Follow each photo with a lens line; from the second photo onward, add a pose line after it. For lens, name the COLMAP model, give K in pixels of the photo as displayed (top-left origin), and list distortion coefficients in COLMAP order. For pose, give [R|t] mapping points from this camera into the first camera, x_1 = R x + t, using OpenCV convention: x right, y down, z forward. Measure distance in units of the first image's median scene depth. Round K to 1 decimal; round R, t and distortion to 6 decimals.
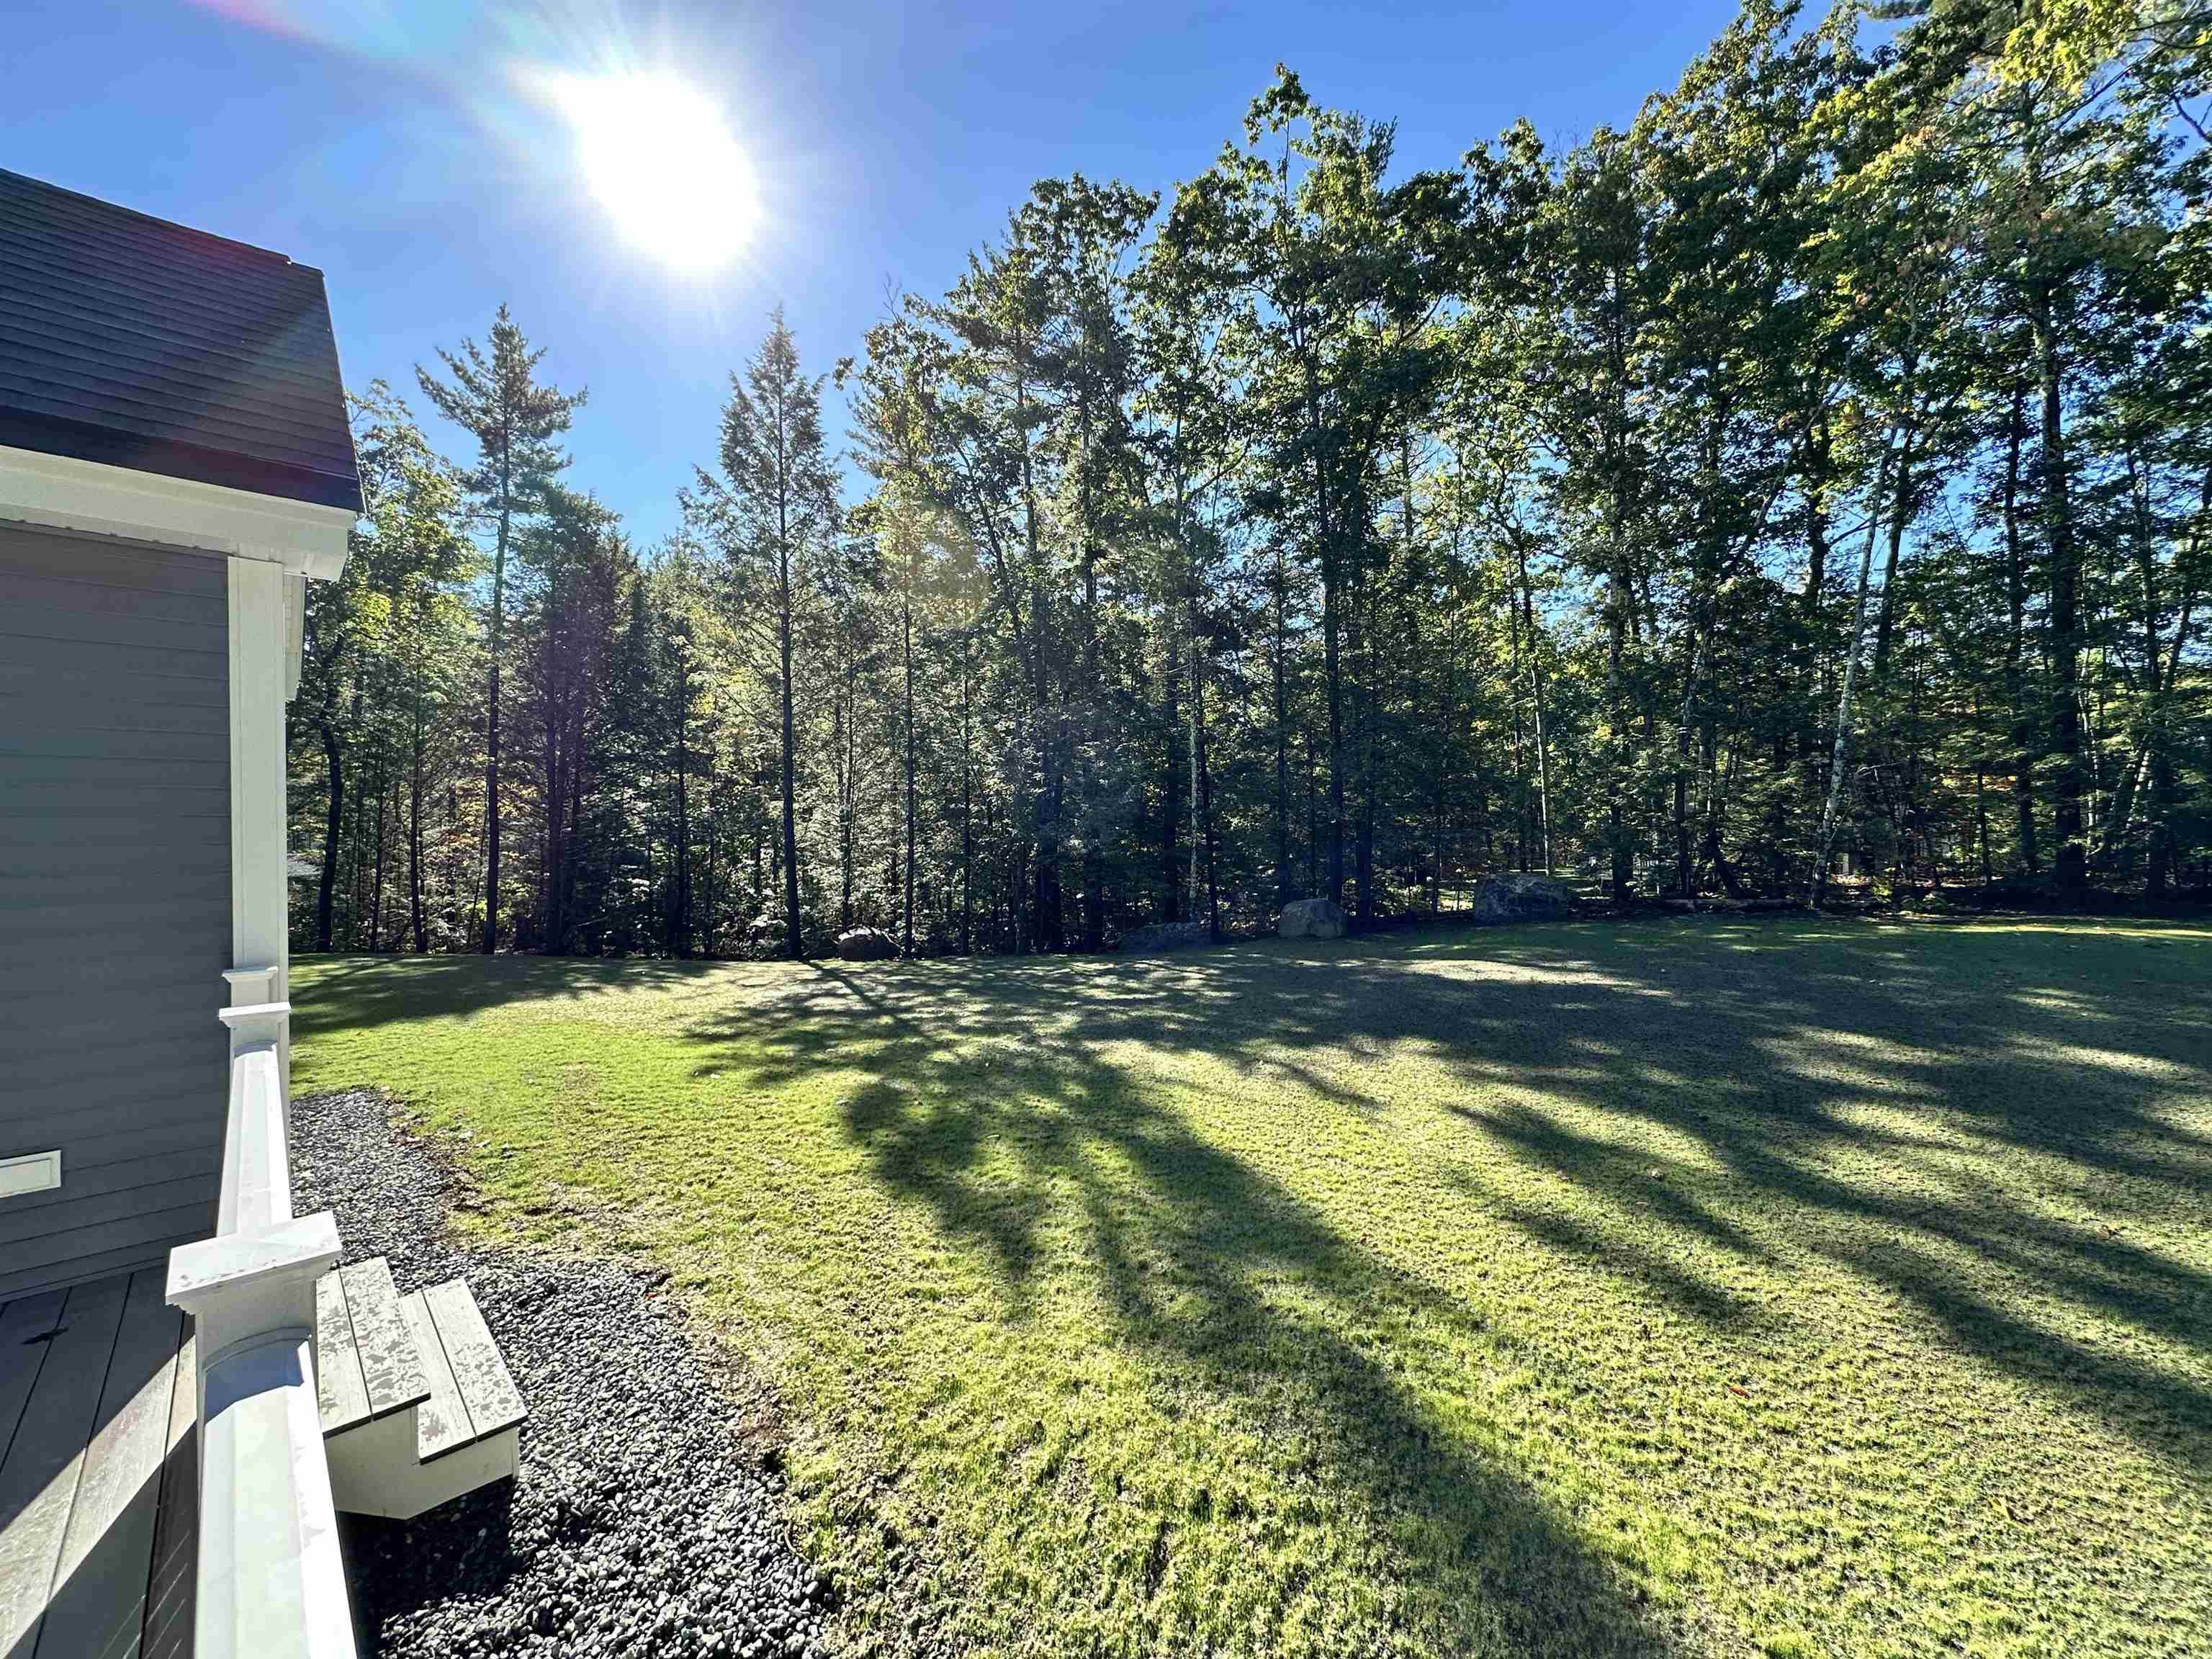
lens RADIAL K [[879.7, 0, 1106.3], [0, 879.7, 834.9], [0, 0, 1]] dist [-0.002376, -0.000454]
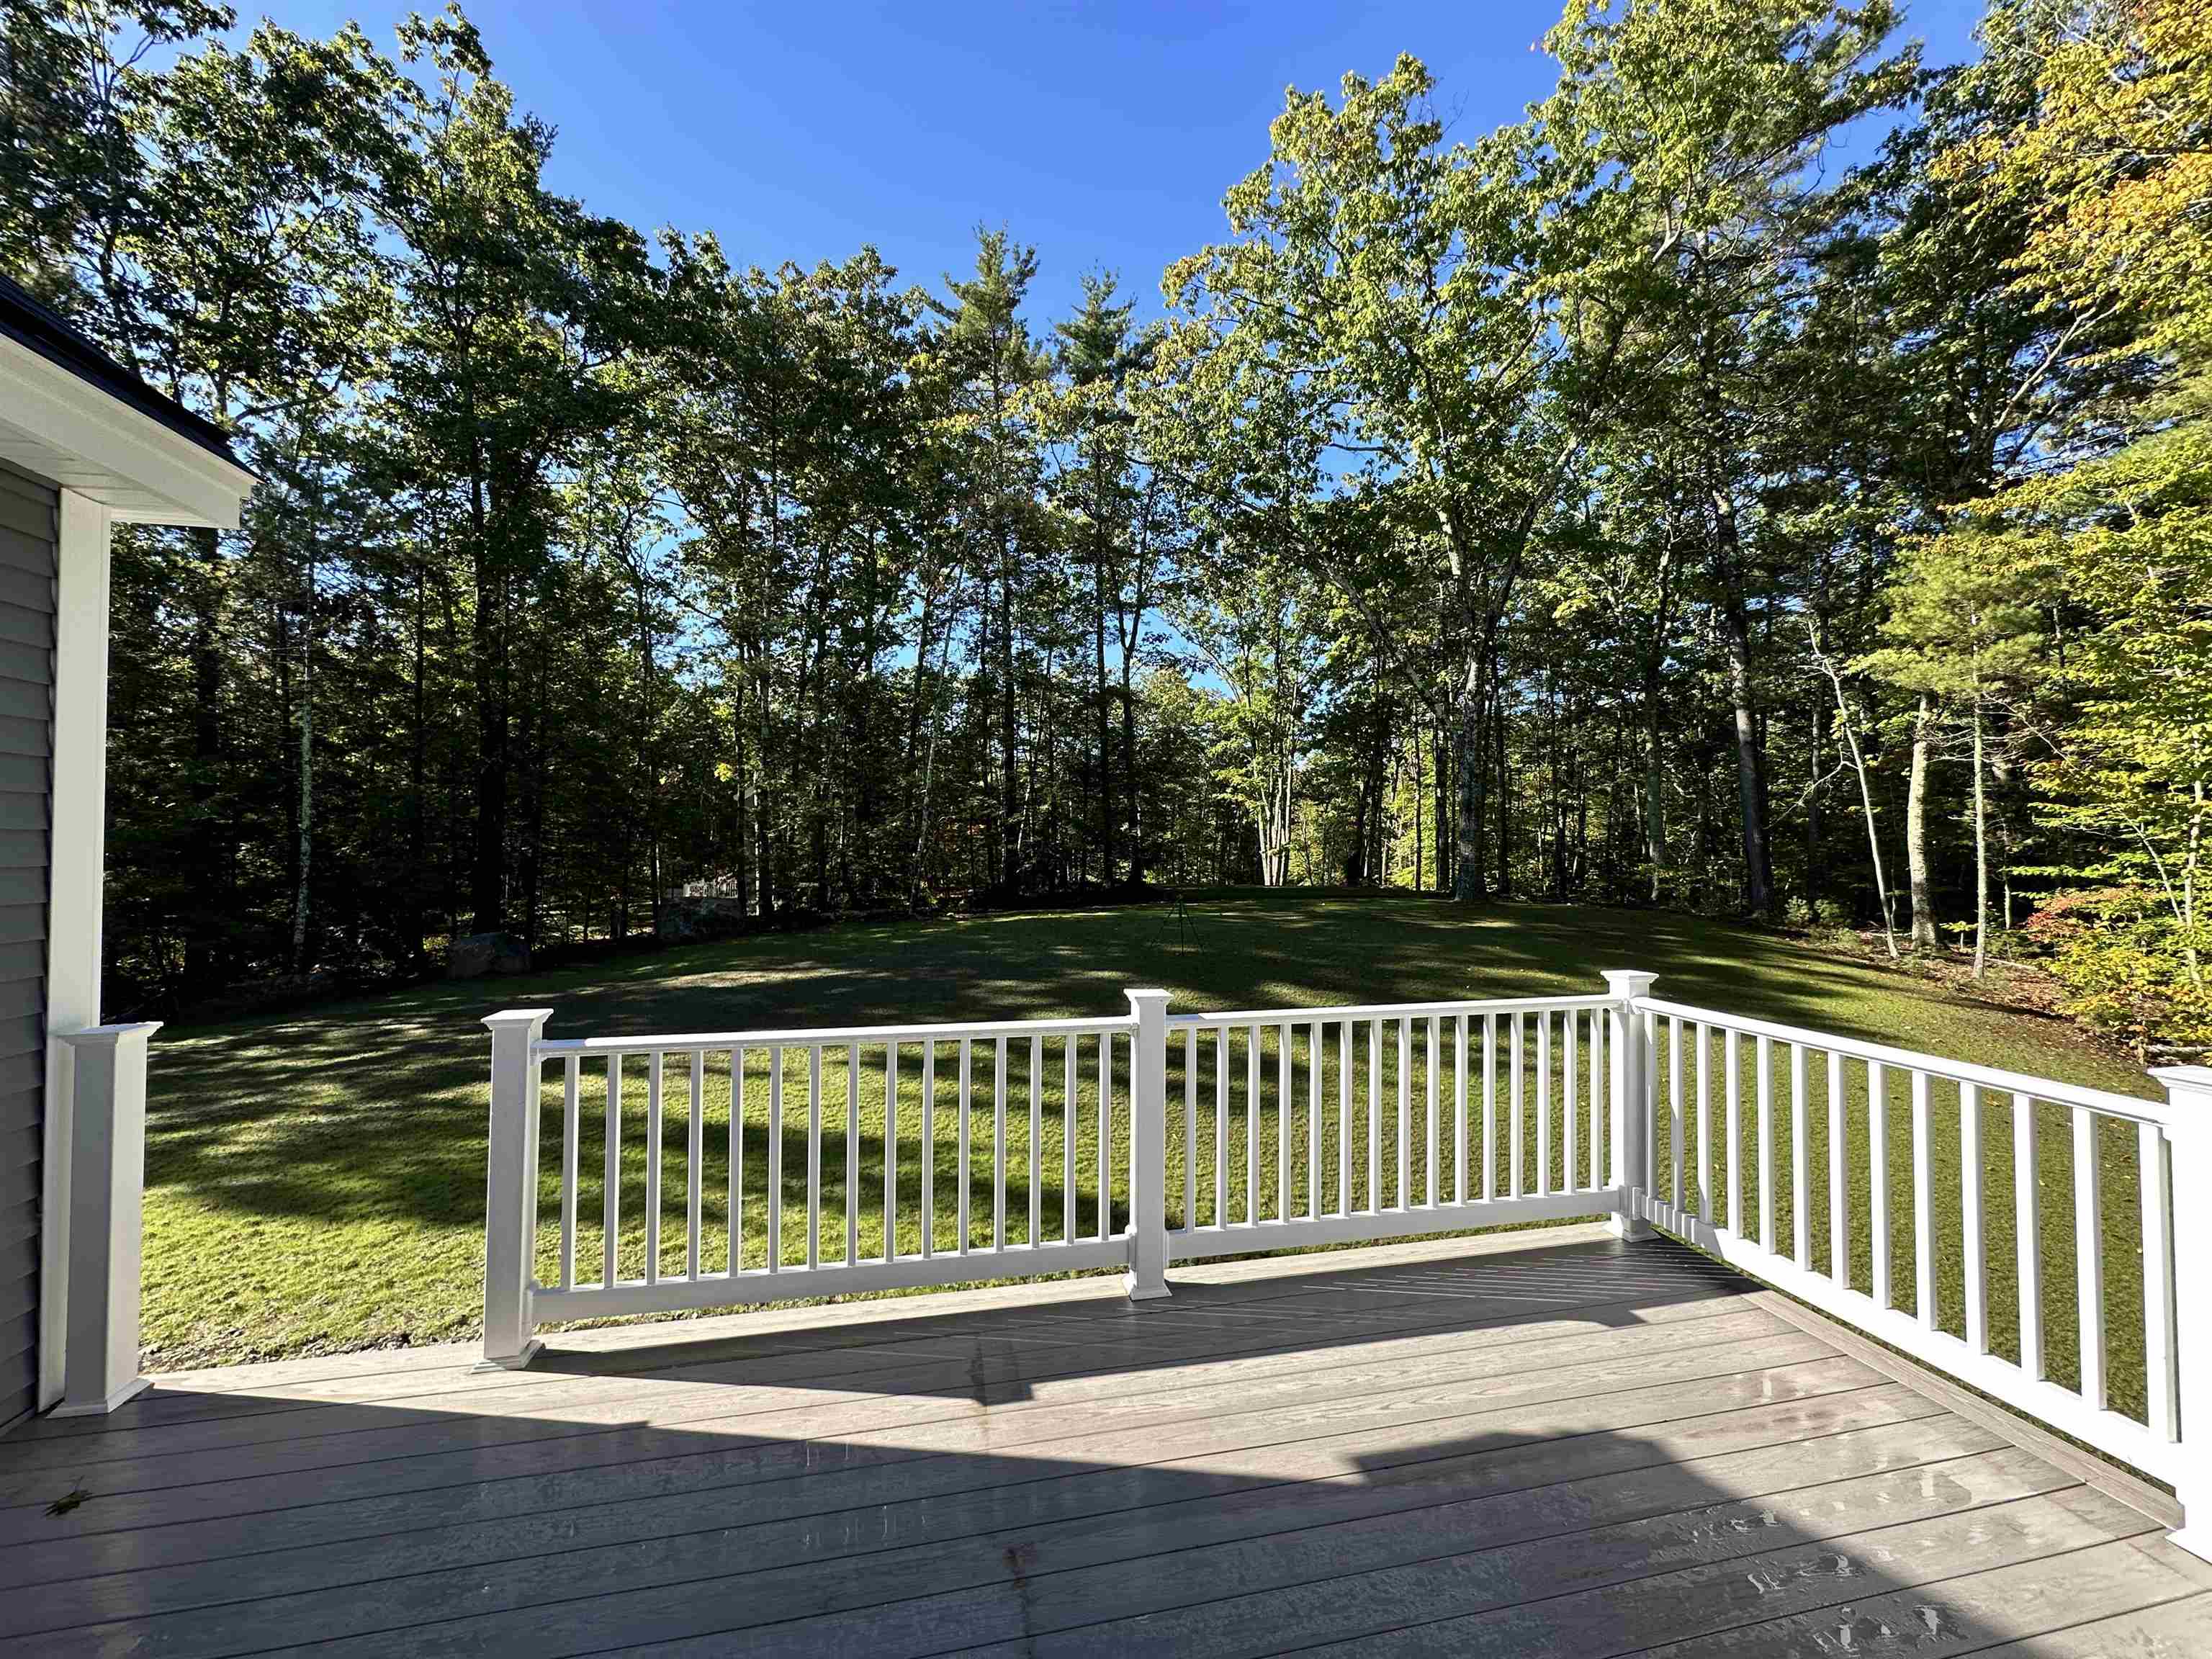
lens RADIAL K [[879.7, 0, 1106.3], [0, 879.7, 834.9], [0, 0, 1]] dist [-0.002376, -0.000454]
pose [[0.534513, 0.025656, 0.844771, -0.193302], [0.001907, 0.999500, -0.031562, 0.001393], [-0.845158, 0.018482, 0.534197, -0.027124]]
